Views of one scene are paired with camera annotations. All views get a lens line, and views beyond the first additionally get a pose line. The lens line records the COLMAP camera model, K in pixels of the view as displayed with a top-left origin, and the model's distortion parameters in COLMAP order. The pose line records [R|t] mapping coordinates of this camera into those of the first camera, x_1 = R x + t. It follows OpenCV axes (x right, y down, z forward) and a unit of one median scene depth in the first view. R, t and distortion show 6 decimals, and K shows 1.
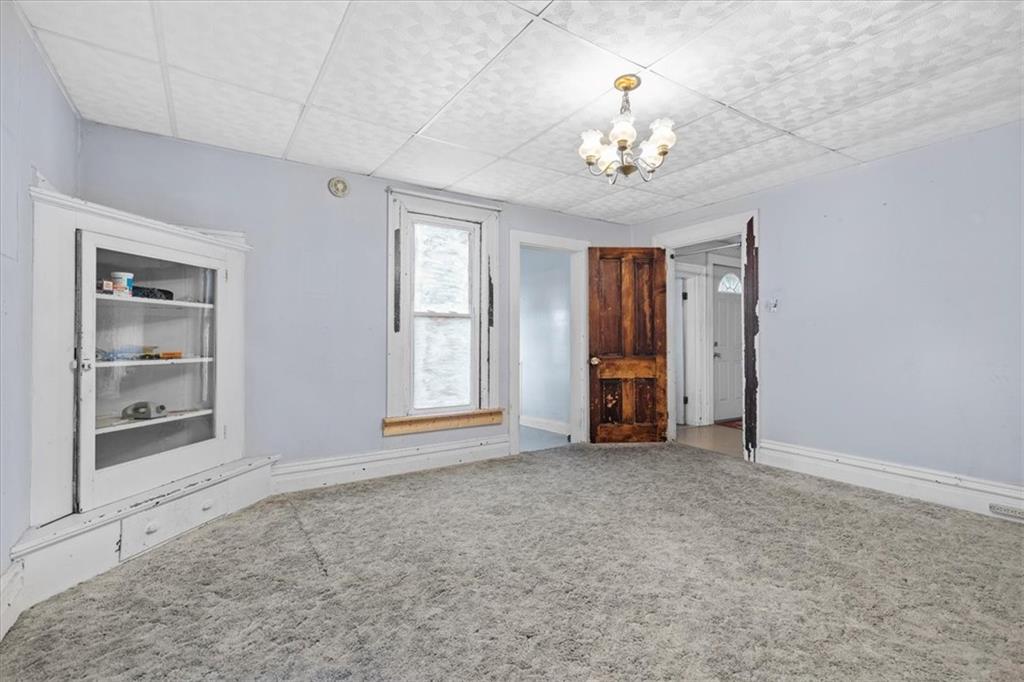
lens RADIAL K [[458.7, 0, 512.0], [0, 458.7, 341.0], [0, 0, 1]] dist [0.002731, 0.000010]
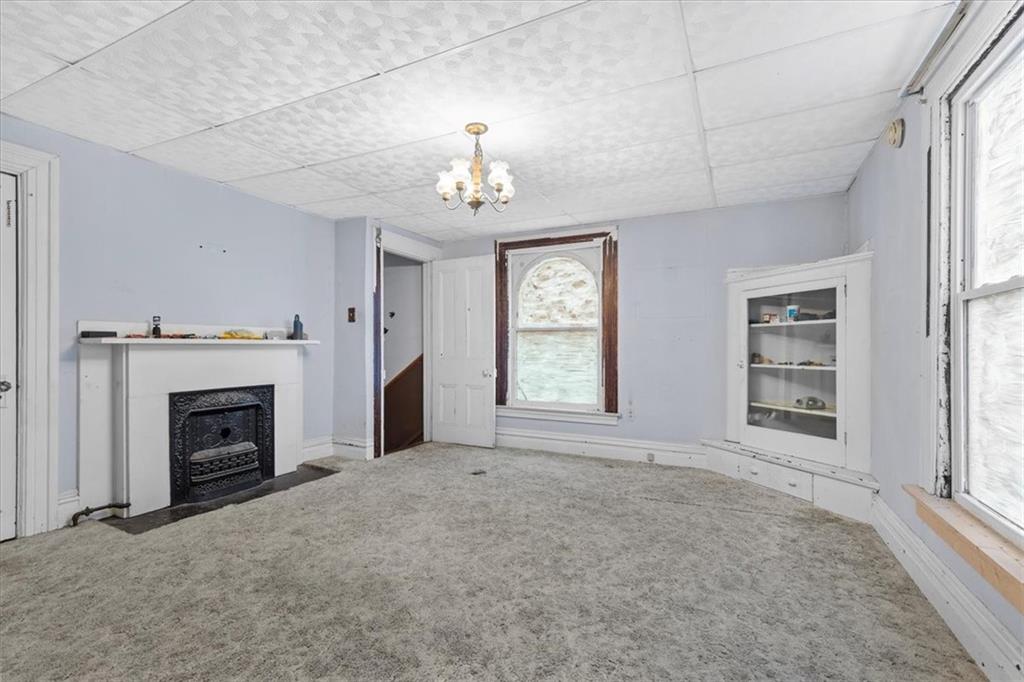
lens RADIAL K [[458.7, 0, 512.0], [0, 458.7, 341.0], [0, 0, 1]] dist [0.002731, 0.000010]
pose [[-0.858961, -0.009207, -0.511958, 0.642137], [-0.002668, 0.999905, -0.013506, -0.009271], [0.512034, -0.010235, -0.858904, 1.699241]]
